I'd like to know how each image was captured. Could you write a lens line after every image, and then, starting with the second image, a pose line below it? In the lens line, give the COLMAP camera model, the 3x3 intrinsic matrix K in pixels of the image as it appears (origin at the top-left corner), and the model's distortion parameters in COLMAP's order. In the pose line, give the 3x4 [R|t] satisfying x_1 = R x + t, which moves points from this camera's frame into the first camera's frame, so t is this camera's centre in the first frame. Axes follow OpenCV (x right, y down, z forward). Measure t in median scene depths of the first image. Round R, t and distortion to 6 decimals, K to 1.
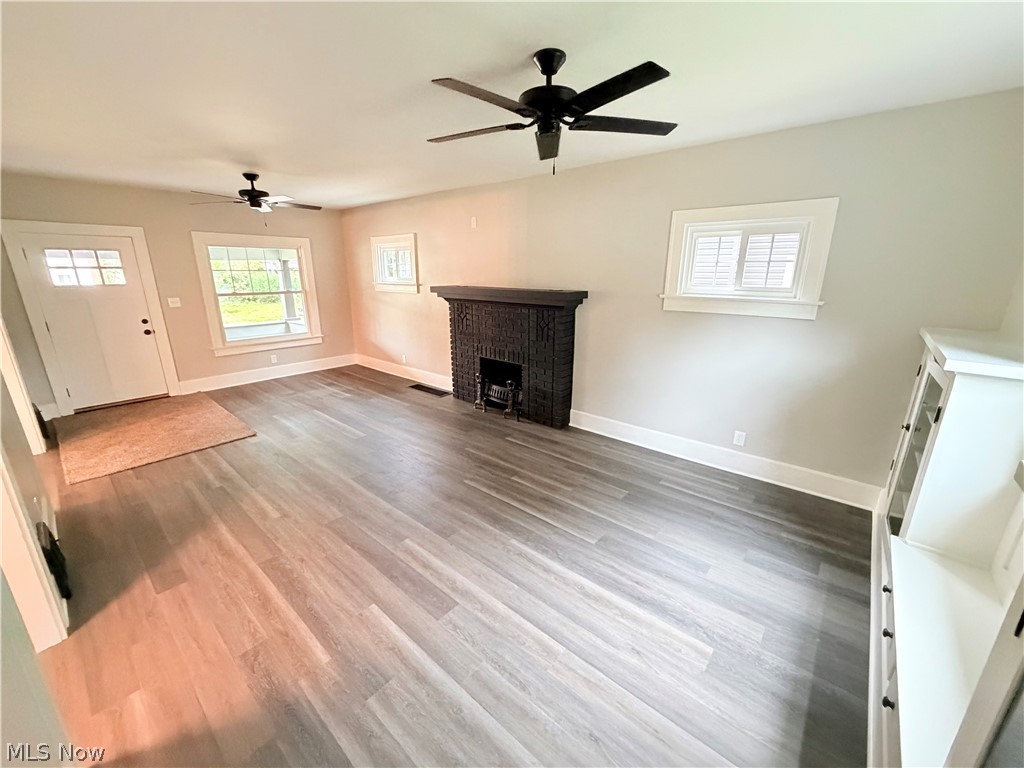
lens RADIAL K [[406.8, 0, 503.6], [0, 406.8, 380.1], [0, 0, 1]] dist [-0.000184, 0.000369]
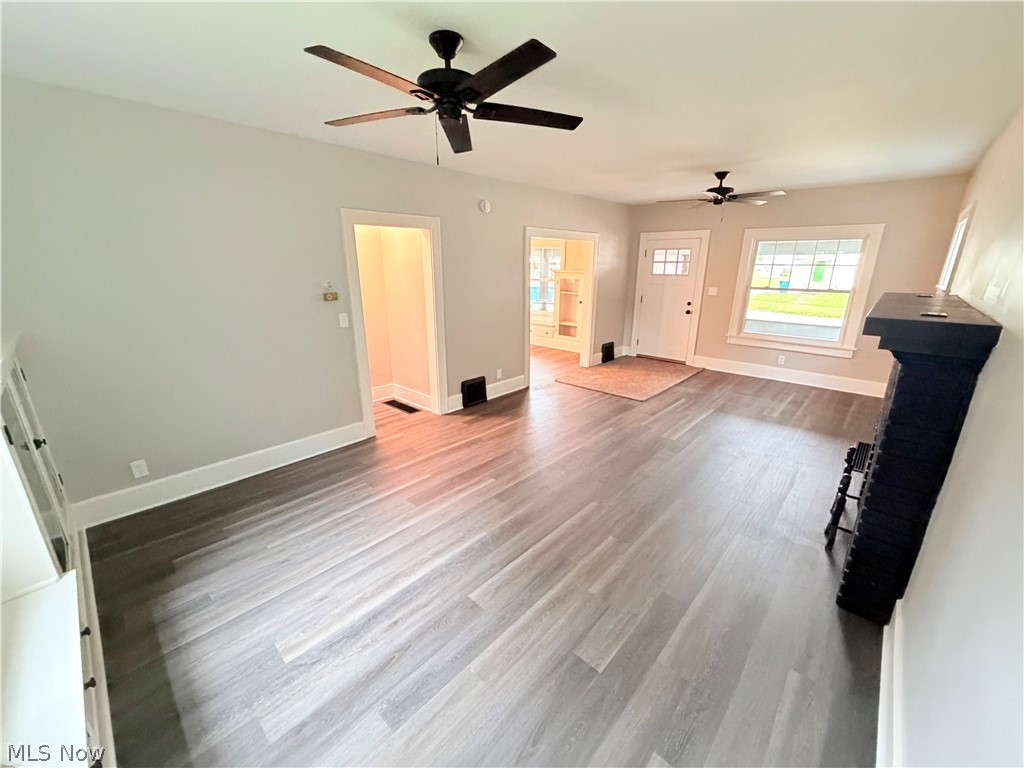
lens RADIAL K [[406.8, 0, 513.7], [0, 406.8, 376.4], [0, 0, 1]] dist [-0.000184, 0.000369]
pose [[-0.017316, 0.268059, -0.963247, 0.701147], [-0.266120, 0.927405, 0.262868, -0.195882], [0.963784, 0.260891, 0.055277, 0.726572]]
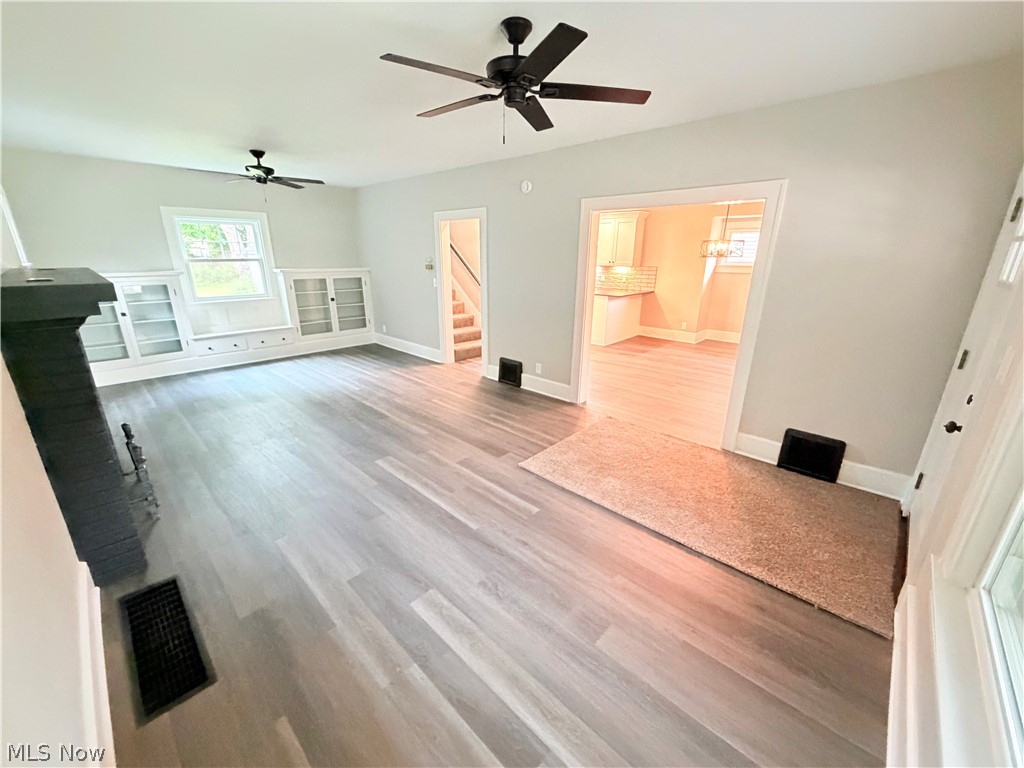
lens RADIAL K [[406.8, 0, 520.5], [0, 406.8, 388.9], [0, 0, 1]] dist [-0.000184, 0.000369]
pose [[-0.999868, -0.008027, 0.014135, -0.819314], [0.001296, 0.827426, 0.561574, -0.542669], [-0.016203, 0.561518, -0.827306, 2.046110]]
